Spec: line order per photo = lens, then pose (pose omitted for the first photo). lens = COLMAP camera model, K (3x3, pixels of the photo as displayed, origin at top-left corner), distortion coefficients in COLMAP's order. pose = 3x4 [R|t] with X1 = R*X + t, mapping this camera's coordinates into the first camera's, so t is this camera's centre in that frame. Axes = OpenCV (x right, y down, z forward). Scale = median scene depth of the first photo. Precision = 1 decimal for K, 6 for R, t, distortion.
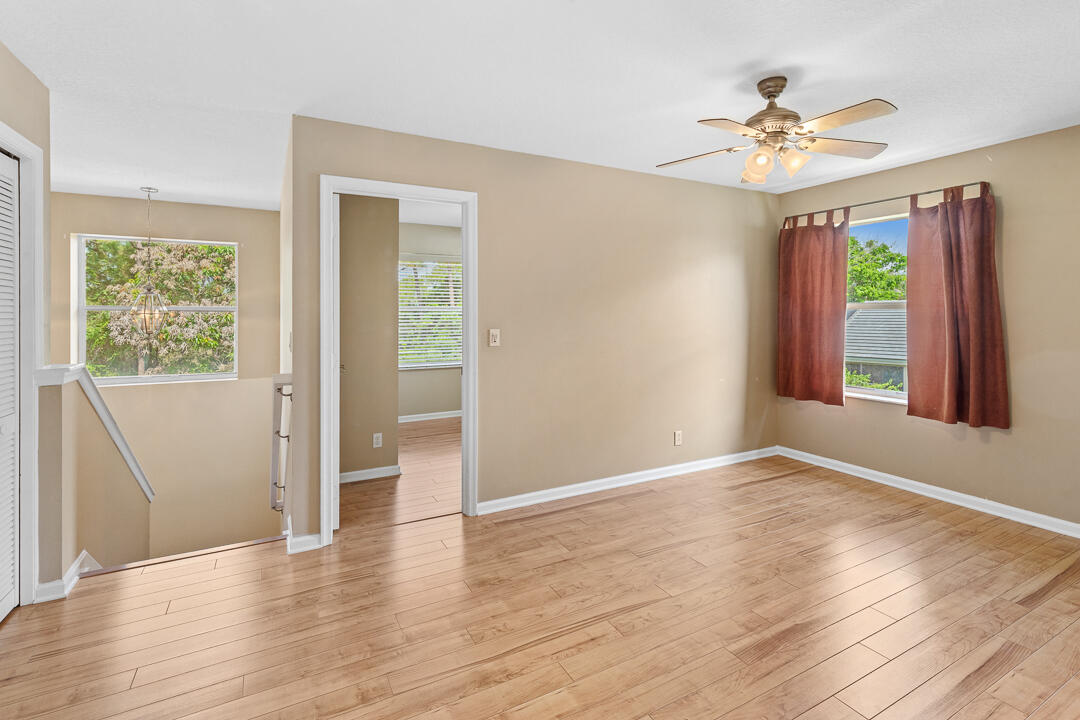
lens RADIAL K [[509.6, 0, 552.1], [0, 509.6, 312.1], [0, 0, 1]] dist [0.008114, -0.002359]
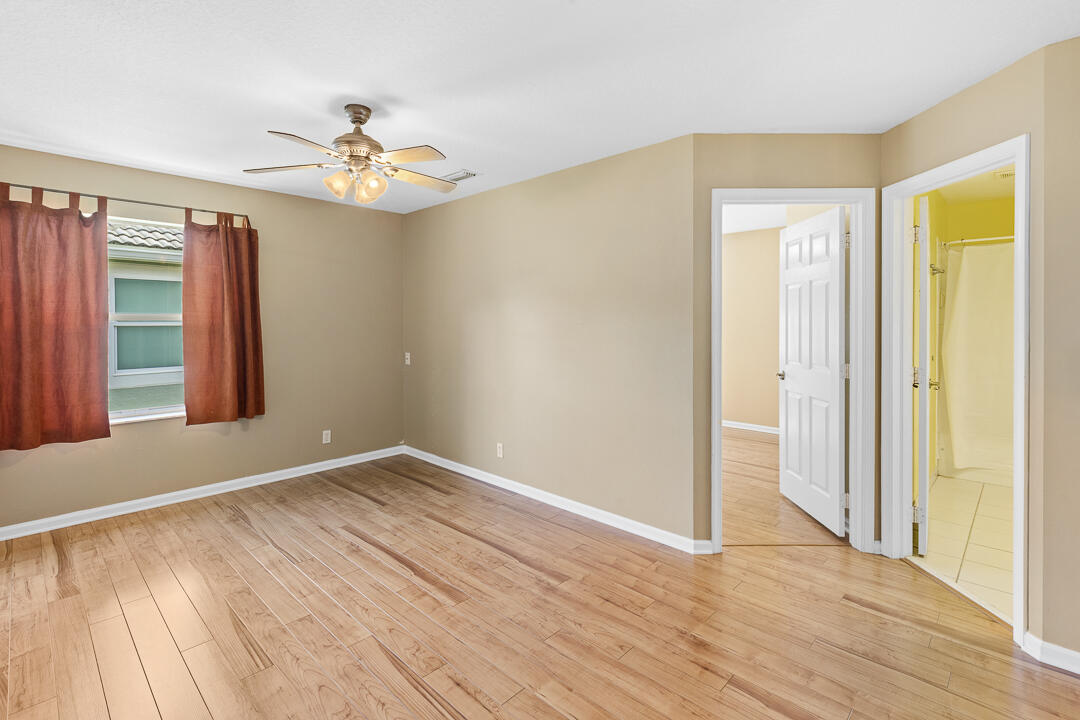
lens RADIAL K [[509.6, 0, 531.2], [0, 509.6, 325.3], [0, 0, 1]] dist [0.008114, -0.002359]
pose [[-0.291077, -0.007016, 0.956674, -0.513487], [0.002337, 0.999965, 0.008044, -0.003643], [-0.956697, 0.004577, -0.291050, 0.708171]]
